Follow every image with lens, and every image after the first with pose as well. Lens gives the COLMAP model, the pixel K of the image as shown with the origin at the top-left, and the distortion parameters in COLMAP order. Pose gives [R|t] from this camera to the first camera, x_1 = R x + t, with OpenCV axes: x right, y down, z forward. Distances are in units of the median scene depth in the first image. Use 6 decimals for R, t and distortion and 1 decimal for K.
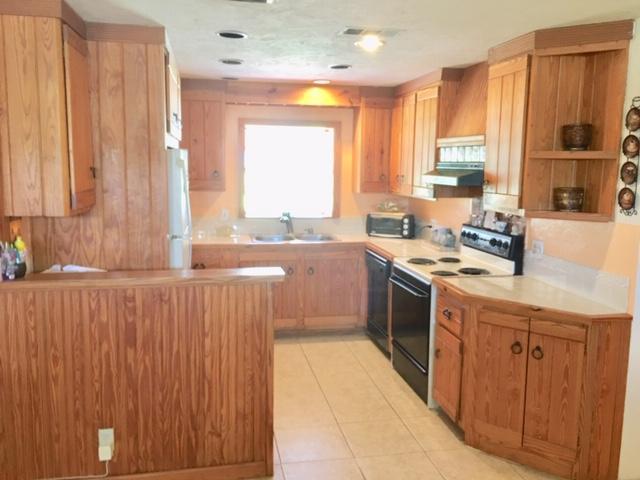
lens RADIAL K [[543.3, 0, 321.6], [0, 543.3, 236.1], [0, 0, 1]] dist [0.086829, -0.103131]
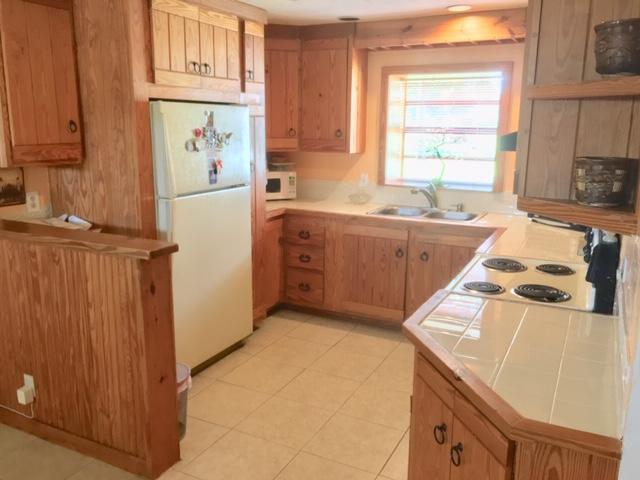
lens RADIAL K [[543.3, 0, 321.6], [0, 543.3, 236.1], [0, 0, 1]] dist [0.086829, -0.103131]
pose [[0.786833, 0.119670, -0.605453, 0.618439], [-0.080840, 0.992553, 0.091125, -0.047338], [0.611849, -0.022756, 0.790647, 0.503062]]
